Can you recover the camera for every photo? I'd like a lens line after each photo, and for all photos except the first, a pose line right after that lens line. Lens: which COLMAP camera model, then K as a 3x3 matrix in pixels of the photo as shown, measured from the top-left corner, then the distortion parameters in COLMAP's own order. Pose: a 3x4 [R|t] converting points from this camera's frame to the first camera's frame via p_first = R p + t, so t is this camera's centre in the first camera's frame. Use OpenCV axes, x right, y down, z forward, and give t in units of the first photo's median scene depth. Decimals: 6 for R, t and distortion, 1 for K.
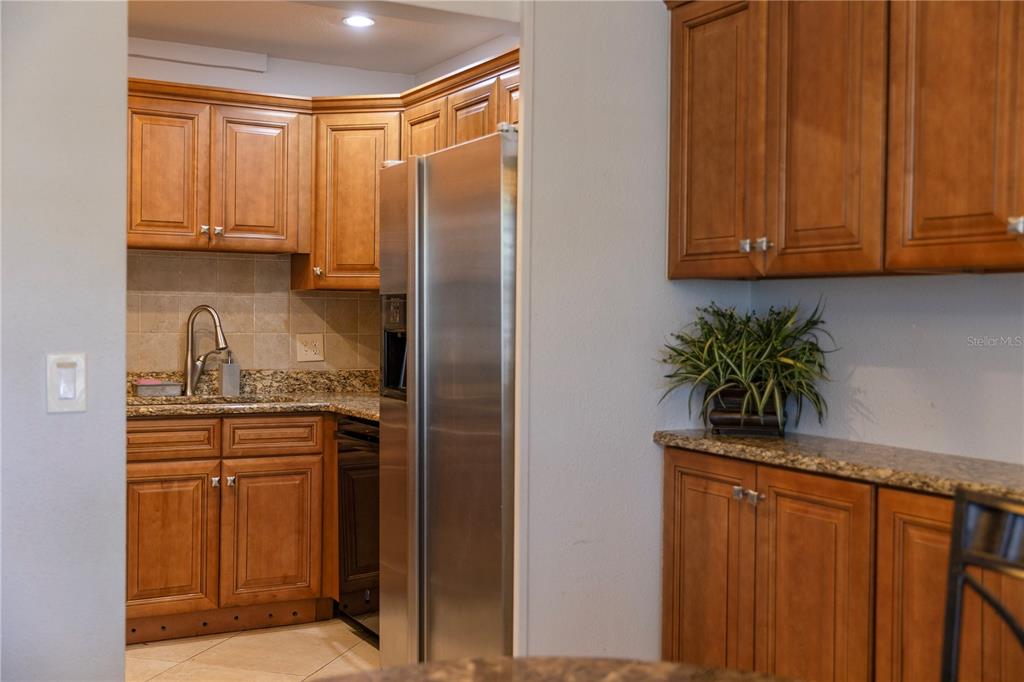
lens RADIAL K [[1129.4, 0, 512.0], [0, 1129.4, 341.0], [0, 0, 1]] dist [0.021567, 0.009075]
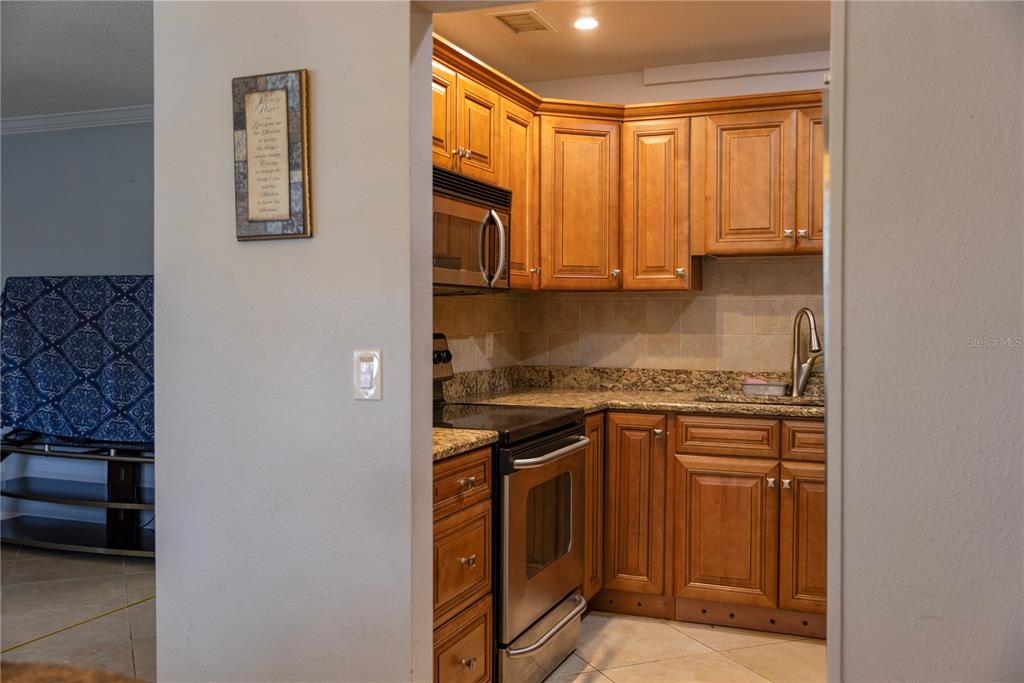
lens RADIAL K [[975.4, 0, 507.2], [0, 975.4, 344.1], [0, 0, 1]] dist [0.016217, 0.005067]
pose [[0.624698, 0.009520, -0.780809, 0.257659], [-0.010410, 0.999938, 0.003863, 0.000117], [0.780797, 0.005715, 0.624758, 0.258570]]
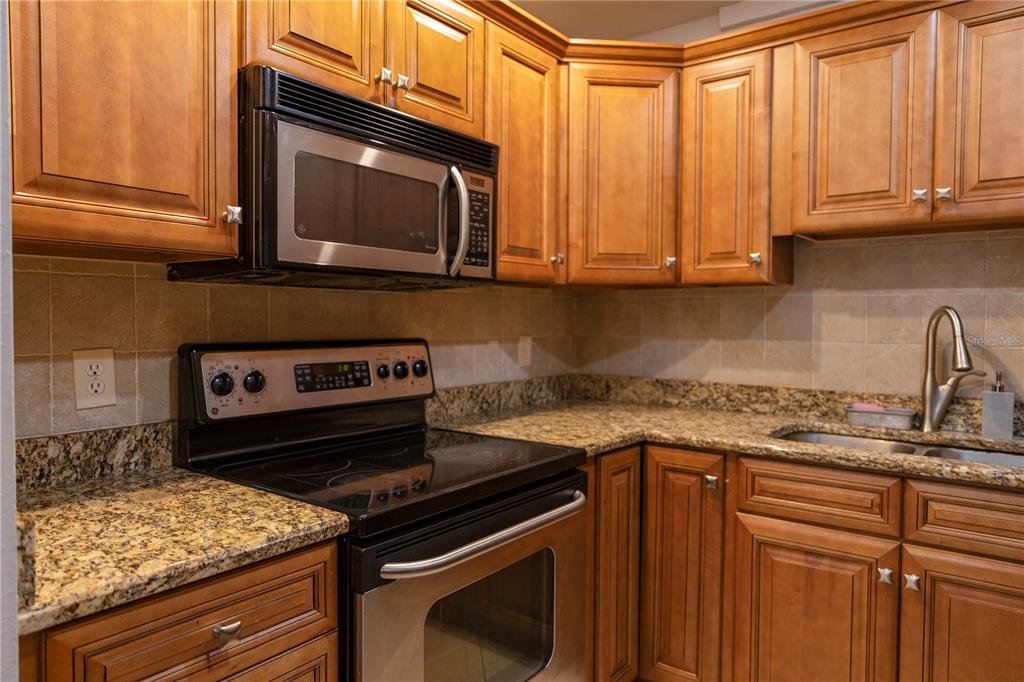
lens RADIAL K [[664.5, 0, 512.0], [0, 664.5, 341.0], [0, 0, 1]] dist [0.001547, 0.000453]
pose [[0.398161, 0.018118, -0.917137, 0.000658], [-0.019620, 0.999744, 0.011233, -0.009925], [0.917106, 0.013521, 0.398415, 0.619160]]
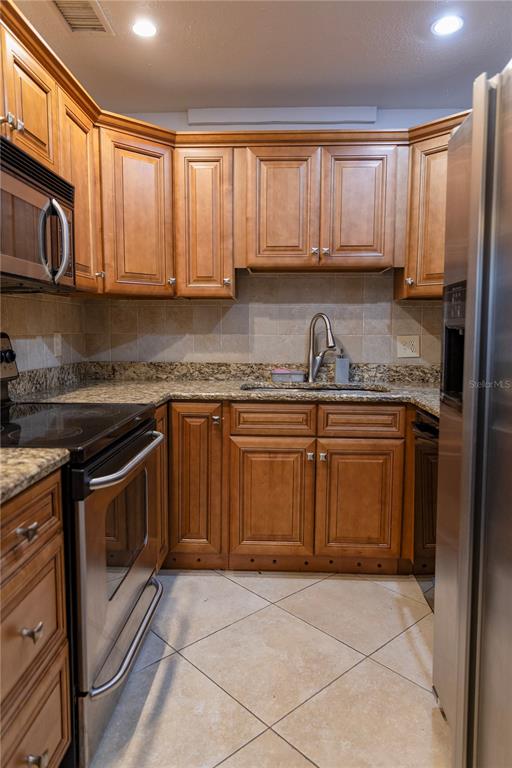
lens RADIAL K [[515.5, 0, 256.0], [0, 515.5, 384.0], [0, 0, 1]] dist [0.008413, 0.001526]
pose [[0.850145, 0.044697, -0.524649, -0.022638], [-0.003295, 0.996823, 0.079585, 0.002541], [0.526539, -0.065930, 0.847591, 0.479821]]
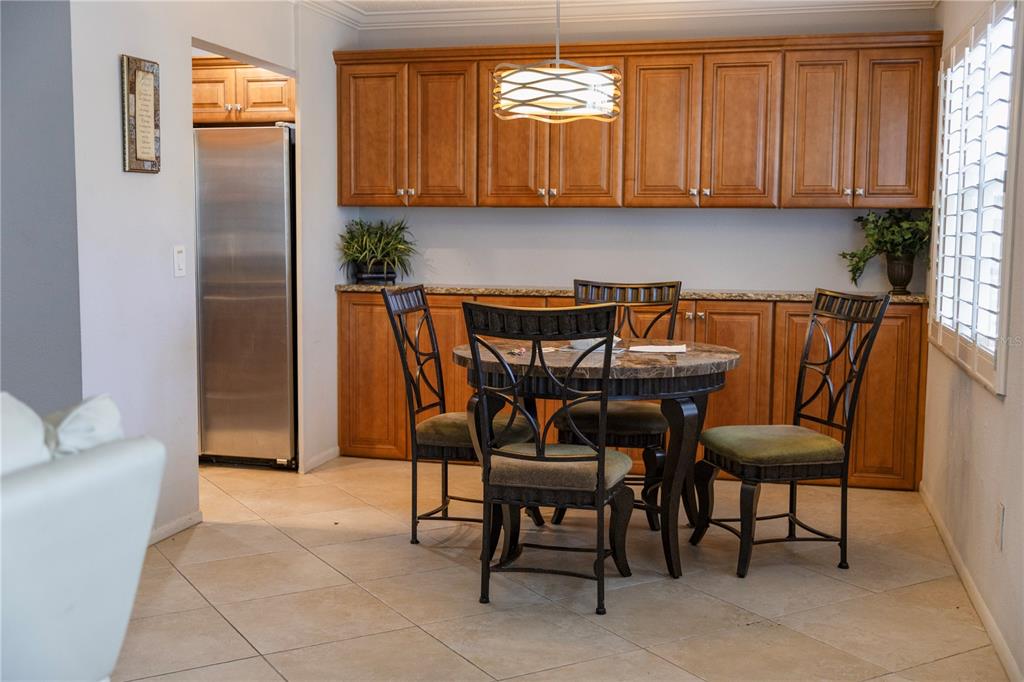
lens RADIAL K [[1129.4, 0, 512.0], [0, 1129.4, 341.0], [0, 0, 1]] dist [0.021567, 0.009075]
pose [[0.681461, -0.077202, 0.727771, -0.752445], [0.014719, 0.995665, 0.091838, 0.001726], [-0.731706, -0.051872, 0.679644, -0.377893]]
